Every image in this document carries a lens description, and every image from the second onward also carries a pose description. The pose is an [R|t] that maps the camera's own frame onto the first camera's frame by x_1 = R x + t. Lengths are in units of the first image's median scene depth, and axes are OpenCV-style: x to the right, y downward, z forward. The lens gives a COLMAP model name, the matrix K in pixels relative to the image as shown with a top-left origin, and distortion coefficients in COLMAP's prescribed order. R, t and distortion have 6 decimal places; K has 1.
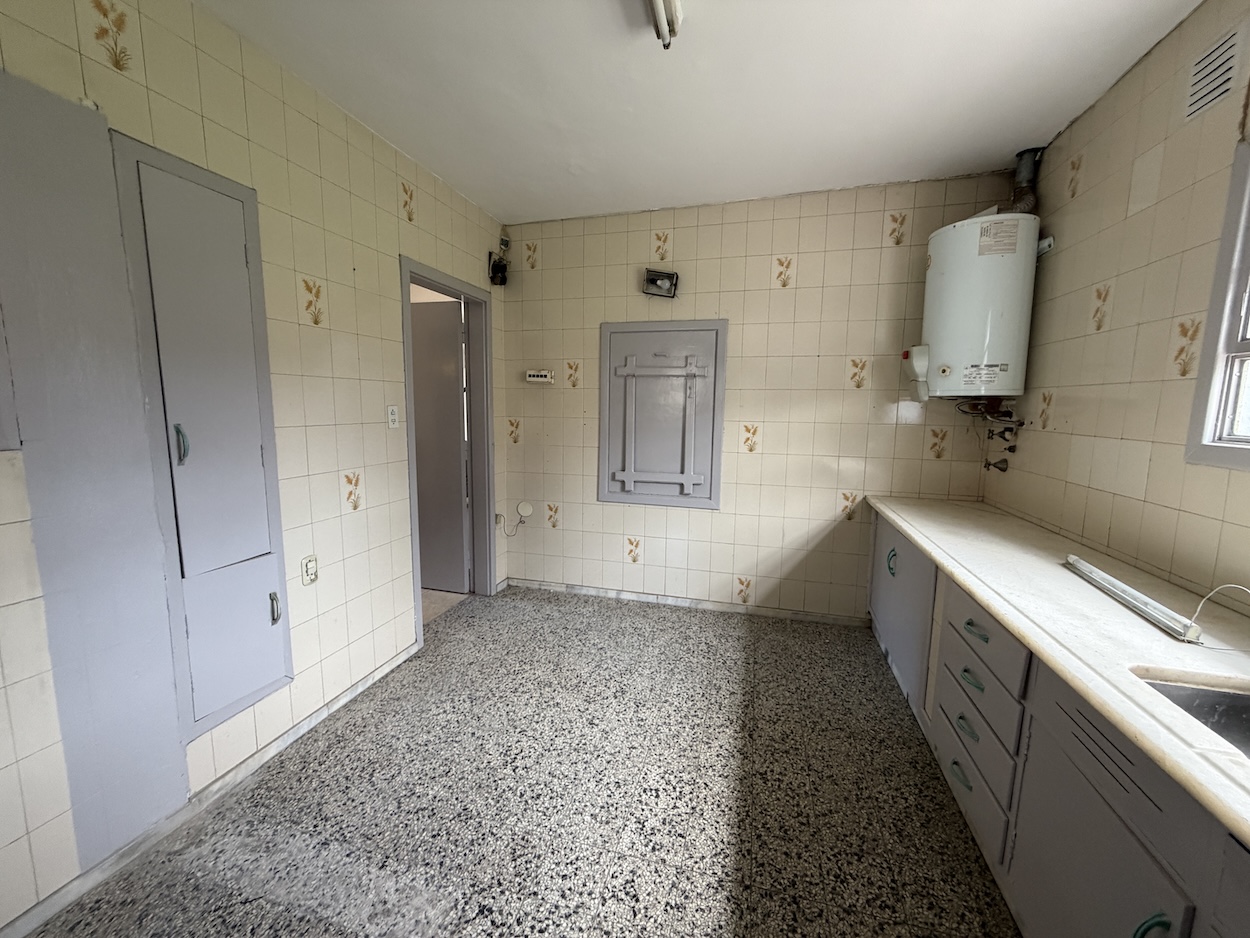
lens RADIAL K [[498.1, 0, 620.9], [0, 498.1, 470.1], [0, 0, 1]] dist [-0.001552, -0.000033]
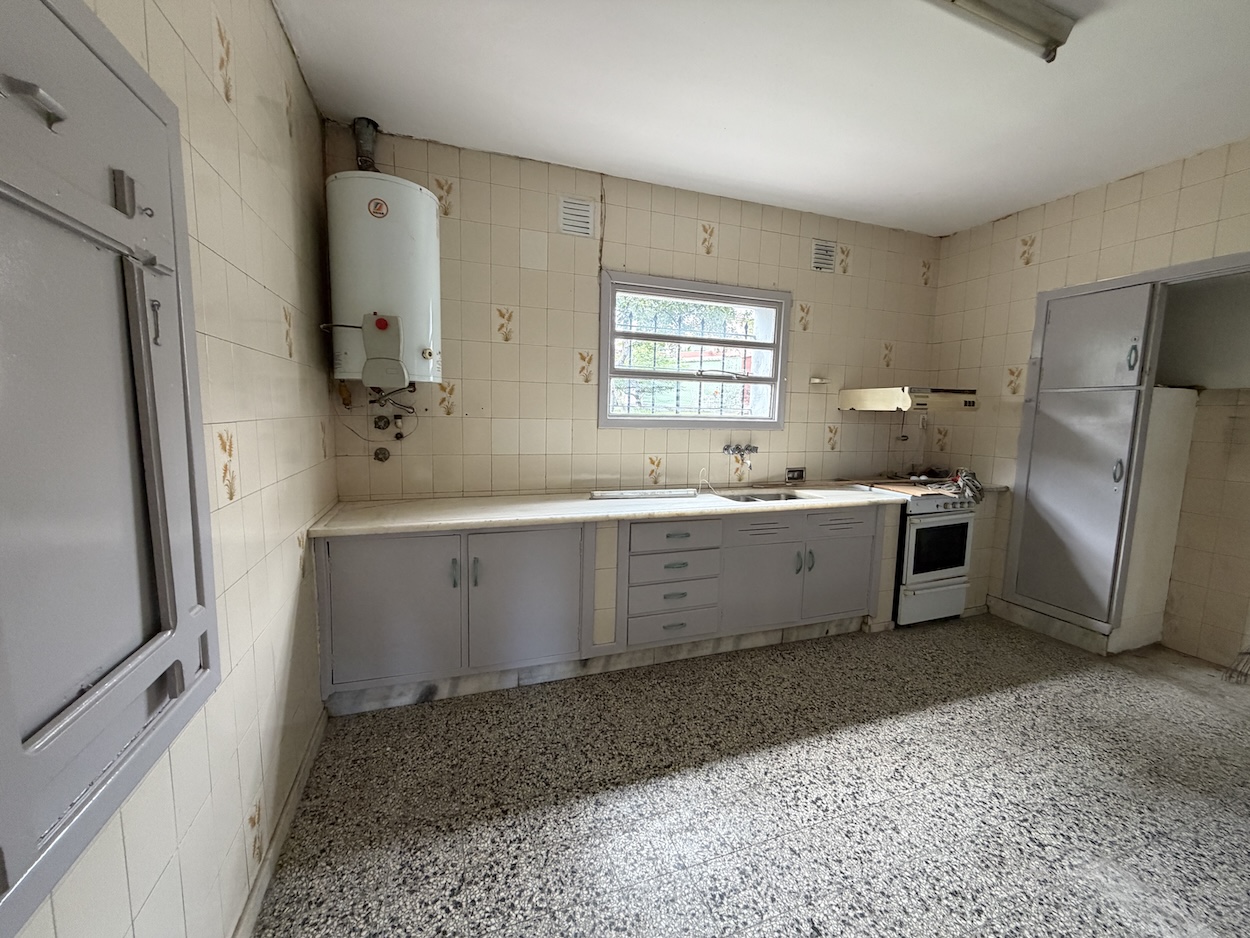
lens RADIAL K [[498.1, 0, 623.2], [0, 498.1, 468.3], [0, 0, 1]] dist [-0.001552, -0.000033]
pose [[-0.583043, -0.115283, 0.804220, -0.403795], [0.079034, 0.977138, 0.197369, -0.198392], [-0.808588, 0.178636, -0.560603, 1.697226]]
